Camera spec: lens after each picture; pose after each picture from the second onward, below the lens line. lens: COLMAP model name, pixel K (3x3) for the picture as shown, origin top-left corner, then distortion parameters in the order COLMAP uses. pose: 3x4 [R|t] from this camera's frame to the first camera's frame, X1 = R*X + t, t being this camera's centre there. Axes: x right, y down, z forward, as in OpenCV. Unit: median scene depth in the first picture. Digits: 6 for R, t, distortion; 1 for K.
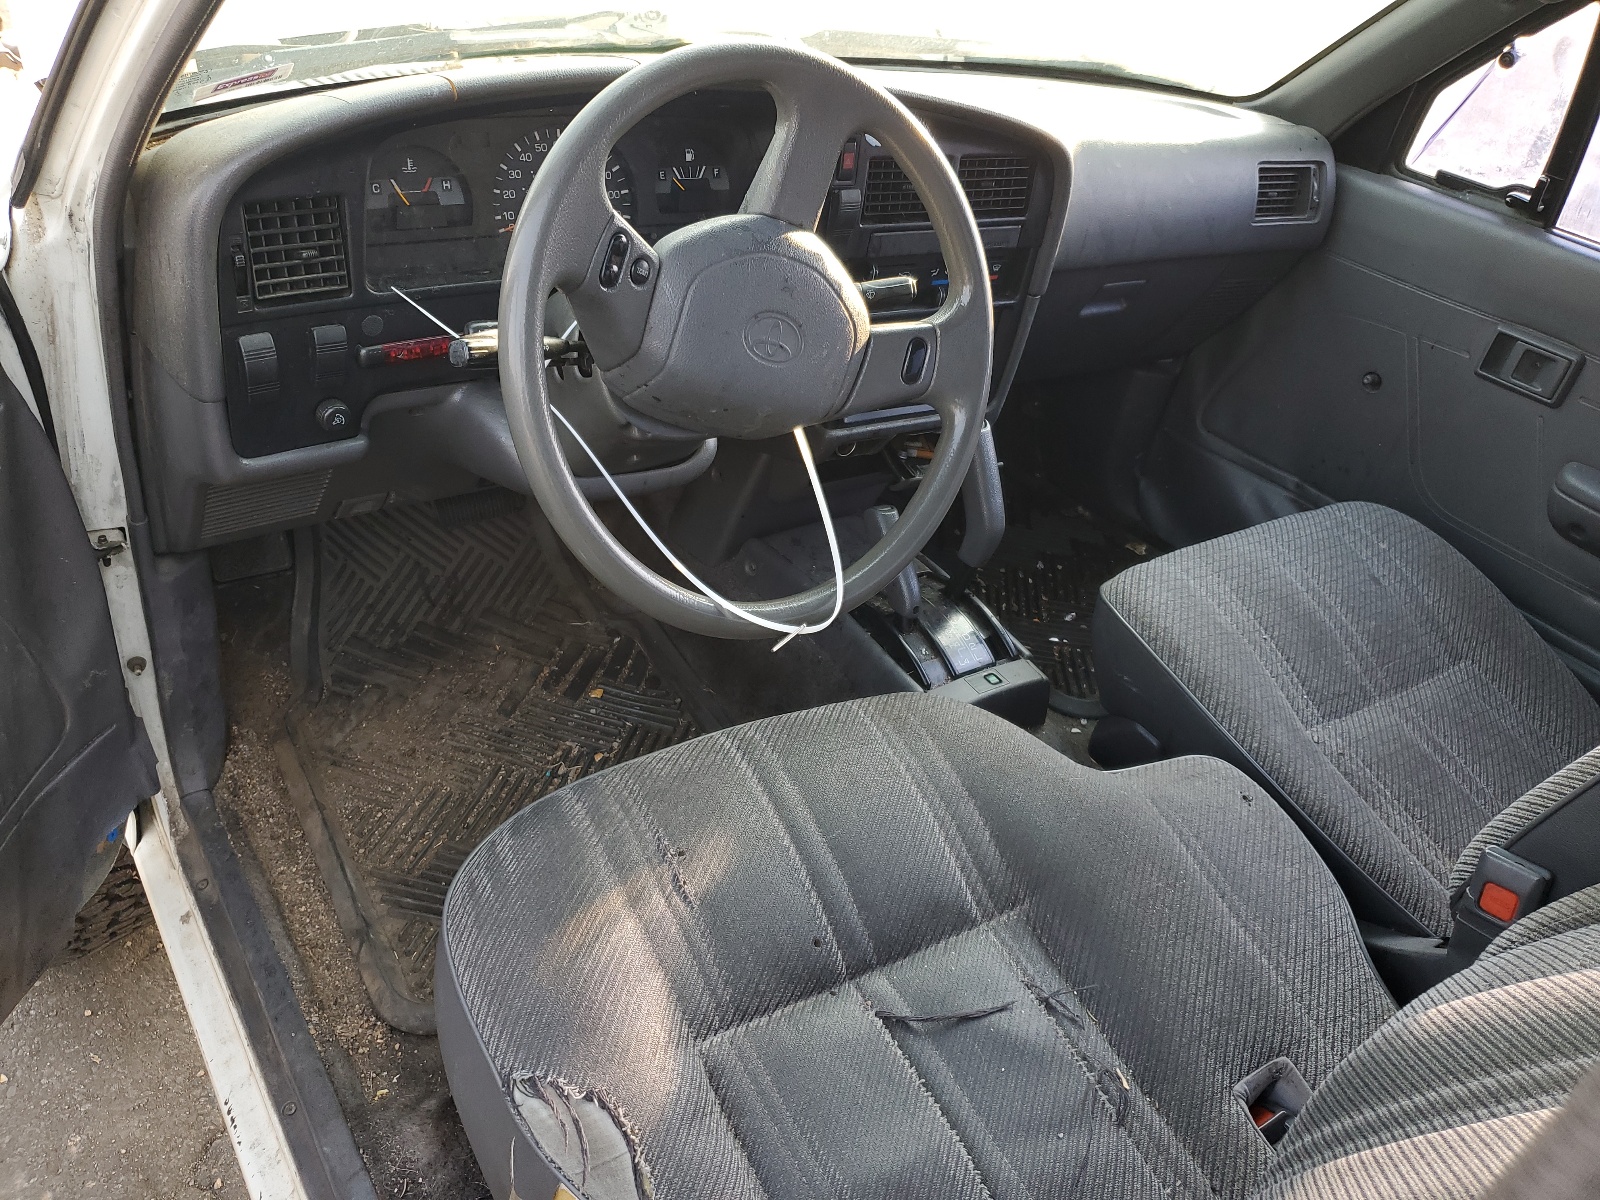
lens RADIAL K [[1208.8, 0, 797.4], [0, 1208.8, 588.6], [0, 0, 1]] dist [-0.000758, -0.003437]
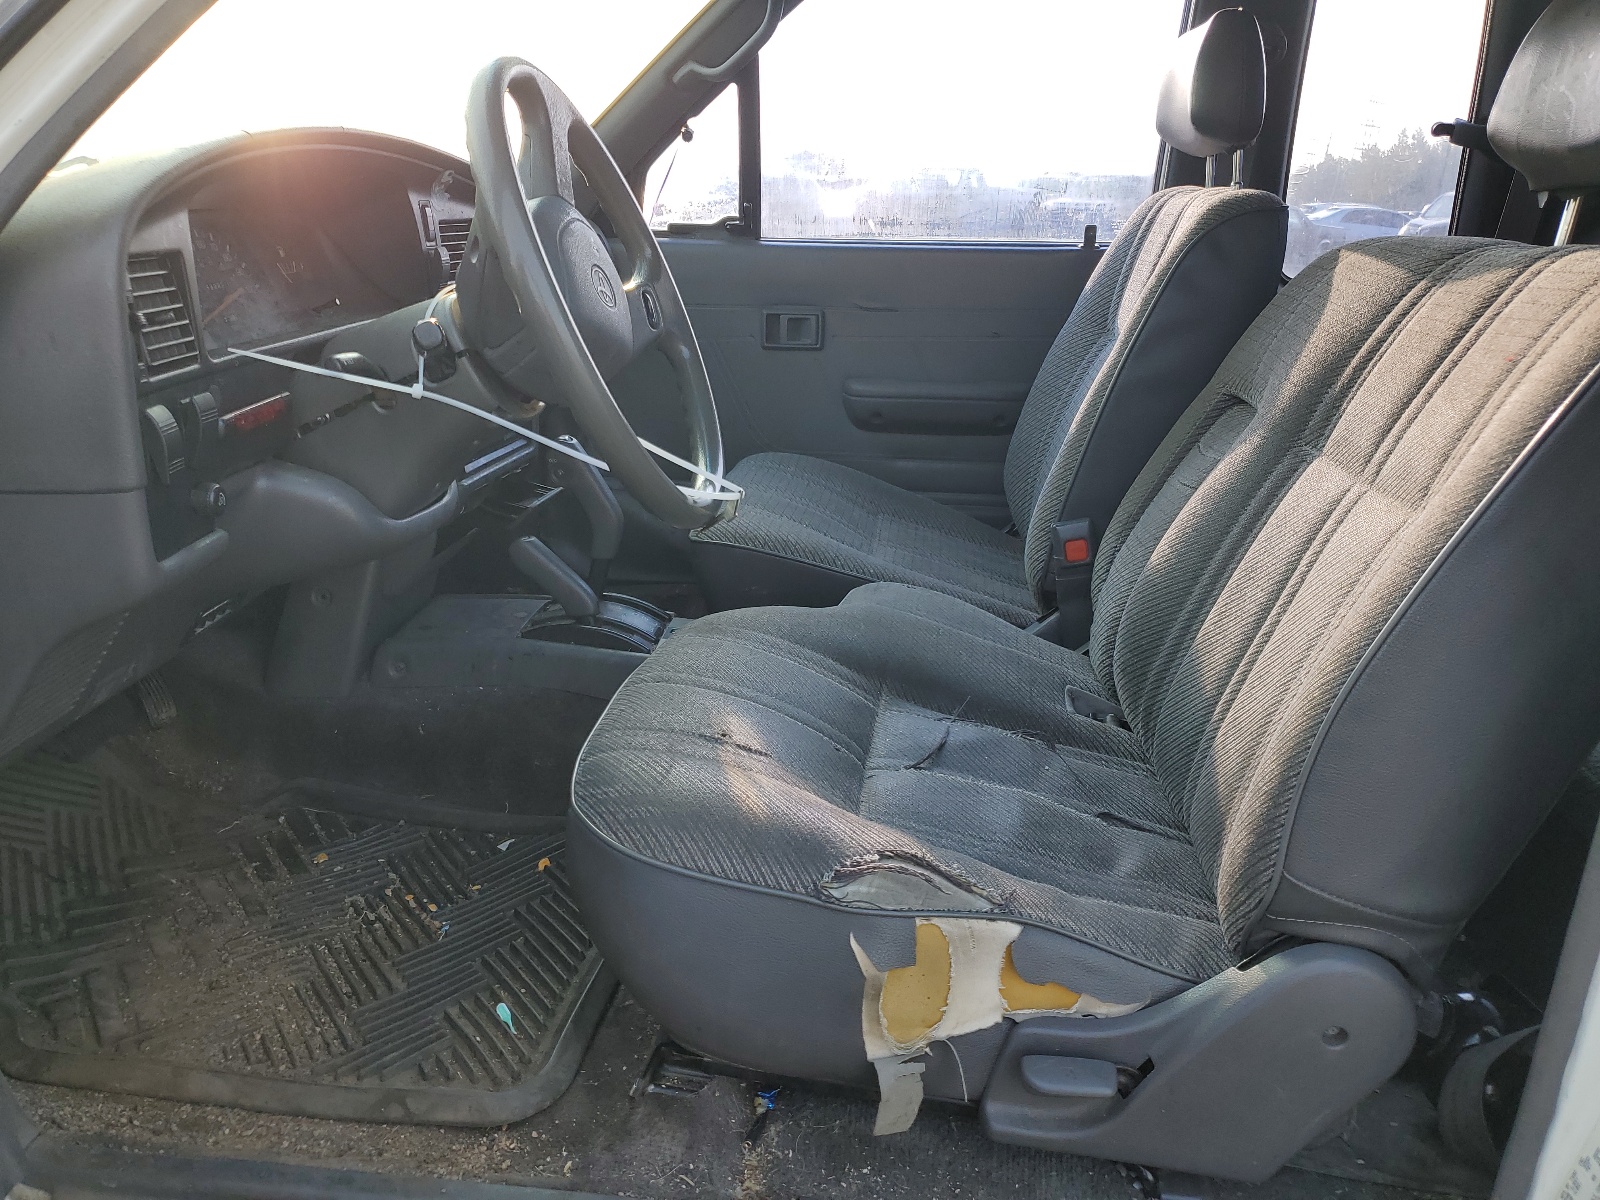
lens RADIAL K [[1208.8, 0, 801.4], [0, 1208.8, 609.0], [0, 0, 1]] dist [-0.000758, -0.003437]
pose [[0.632770, -0.367128, 0.681776, -0.502138], [0.485732, 0.873884, 0.019758, 0.083287], [-0.603047, 0.318659, 0.731294, 0.064328]]
